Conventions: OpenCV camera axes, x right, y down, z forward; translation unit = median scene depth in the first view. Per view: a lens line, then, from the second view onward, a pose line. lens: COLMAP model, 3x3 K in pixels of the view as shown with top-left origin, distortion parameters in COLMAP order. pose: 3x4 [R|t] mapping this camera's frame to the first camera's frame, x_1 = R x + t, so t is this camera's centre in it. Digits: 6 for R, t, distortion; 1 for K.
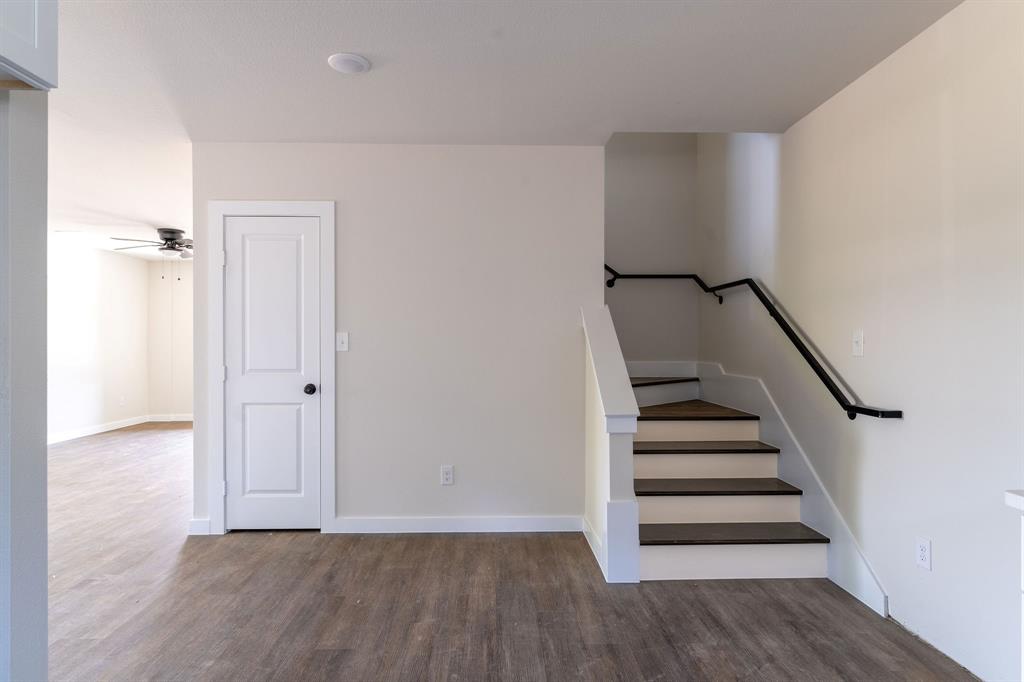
lens RADIAL K [[552.4, 0, 512.0], [0, 552.4, 341.0], [0, 0, 1]] dist [-0.004381, -0.001057]
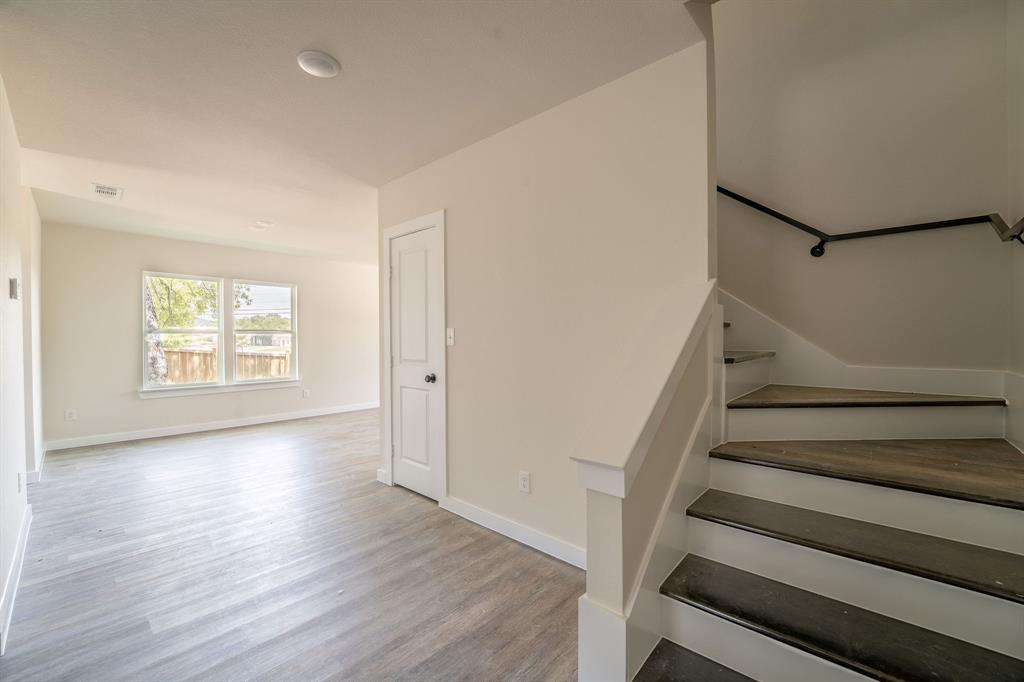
lens RADIAL K [[412.7, 0, 512.0], [0, 412.7, 341.0], [0, 0, 1]] dist [-0.031532, 0.004360]
pose [[0.719234, 0.003078, -0.694761, 0.352314], [0.002543, 0.999972, 0.007063, 0.004413], [0.694763, -0.006847, 0.719206, 0.513813]]
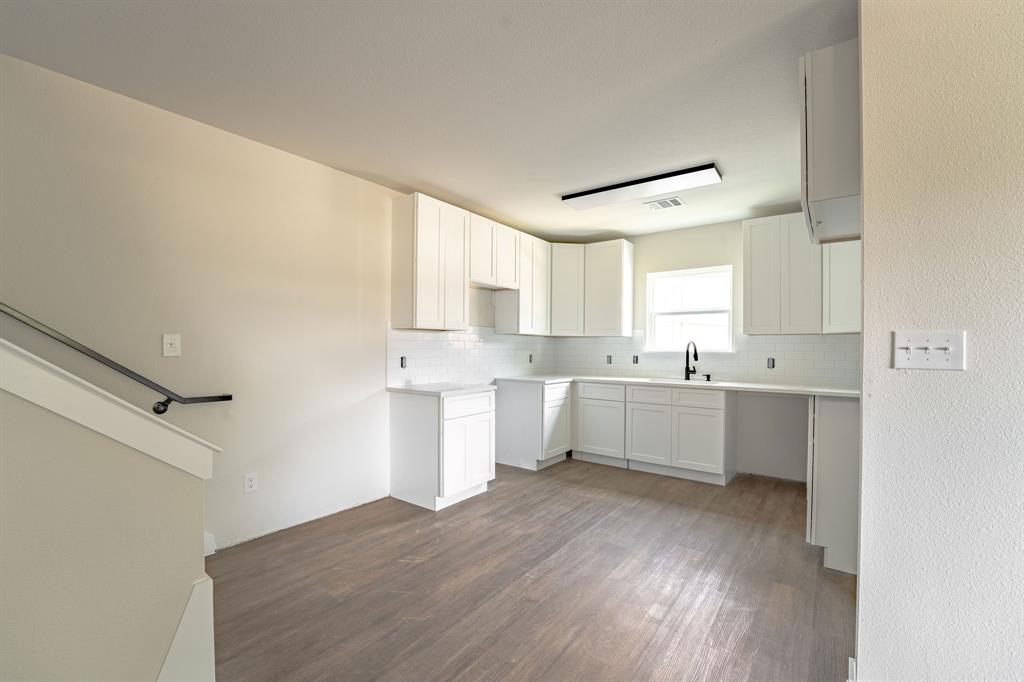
lens RADIAL K [[433.5, 0, 501.5], [0, 433.5, 348.9], [0, 0, 1]] dist [-0.025944, 0.000011]
pose [[-0.769483, -0.008237, 0.638614, -0.353848], [-0.007952, 0.999963, 0.003316, 0.003173], [-0.638618, -0.002527, -0.769520, 0.963030]]
